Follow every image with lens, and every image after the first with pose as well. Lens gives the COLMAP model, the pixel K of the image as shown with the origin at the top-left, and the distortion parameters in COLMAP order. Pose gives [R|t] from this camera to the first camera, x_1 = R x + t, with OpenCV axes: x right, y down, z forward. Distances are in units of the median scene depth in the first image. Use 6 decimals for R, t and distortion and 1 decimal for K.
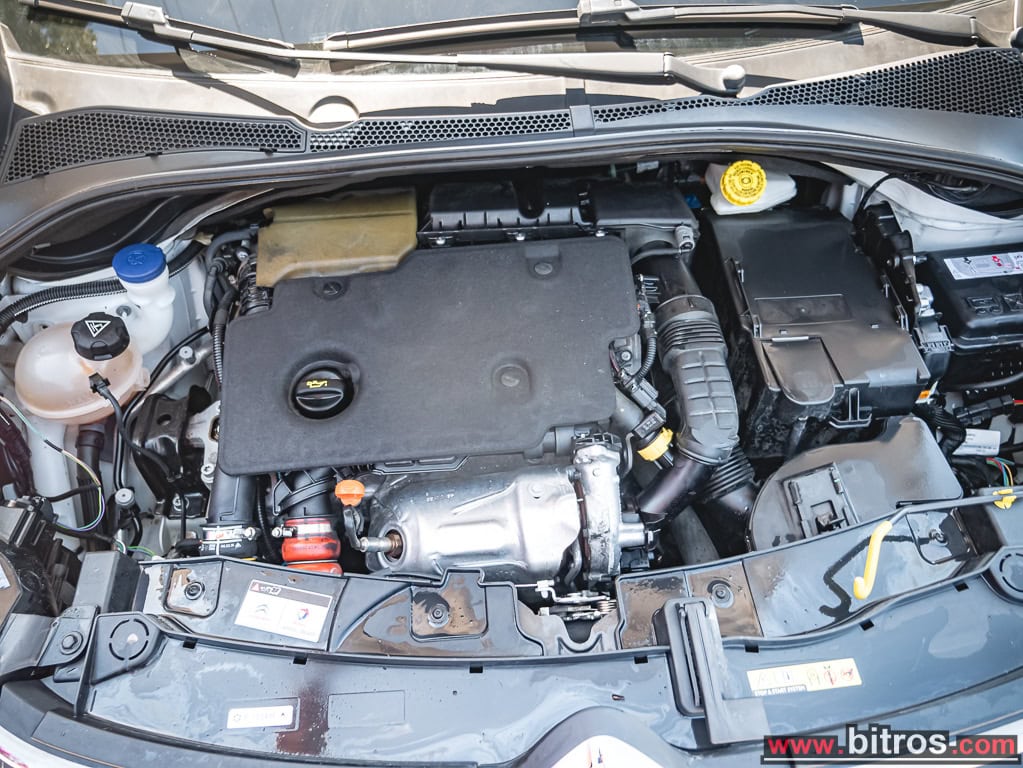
lens RADIAL K [[717.8, 0, 499.7], [0, 717.8, 387.8], [0, 0, 1]] dist [-0.033939, 0.008694]
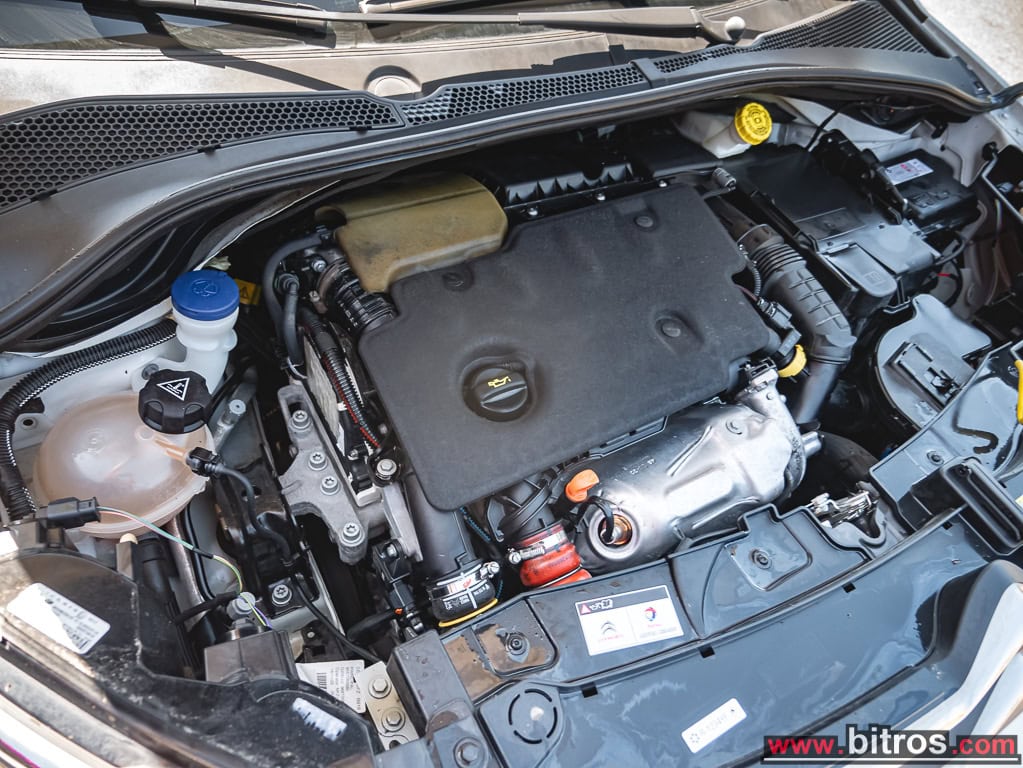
lens RADIAL K [[717.8, 0, 499.7], [0, 717.8, 387.8], [0, 0, 1]] dist [-0.033939, 0.008694]
pose [[0.876905, -0.242932, 0.414756, -0.578438], [0.254162, 0.966731, 0.028870, -0.022262], [-0.407970, 0.080099, 0.909475, 0.191762]]
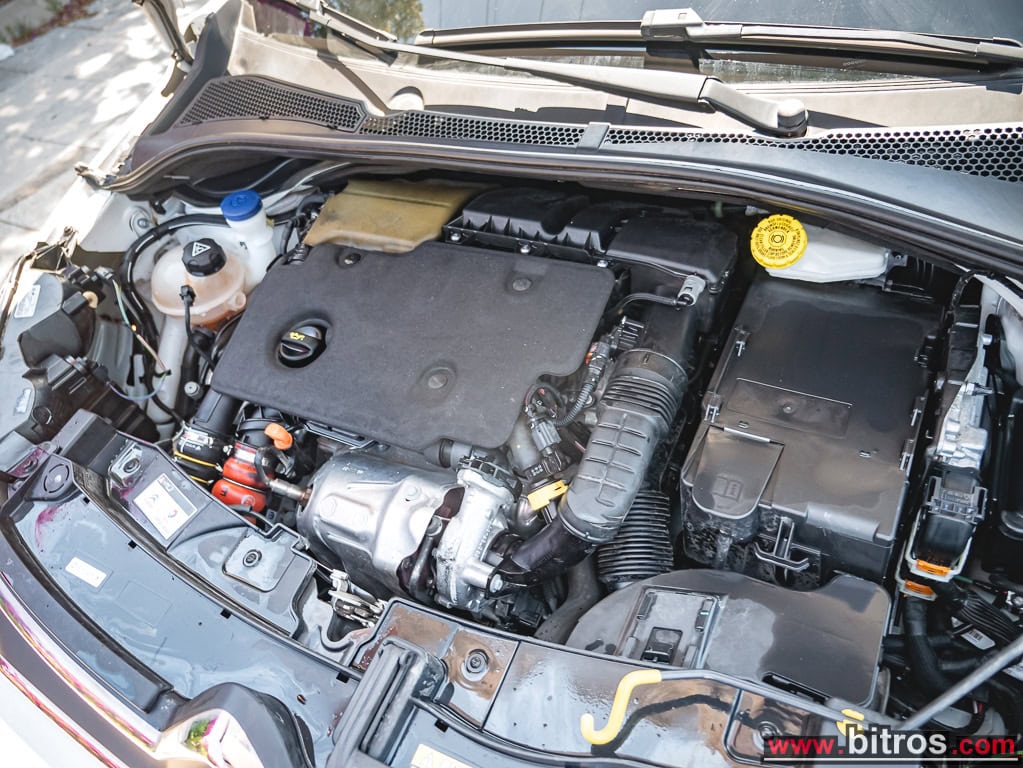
lens RADIAL K [[717.8, 0, 499.7], [0, 717.8, 387.8], [0, 0, 1]] dist [-0.033939, 0.008694]
pose [[0.848798, 0.289116, -0.442666, 0.495428], [-0.293441, 0.954064, 0.060458, -0.083168], [0.439811, 0.078580, 0.894646, 0.137874]]
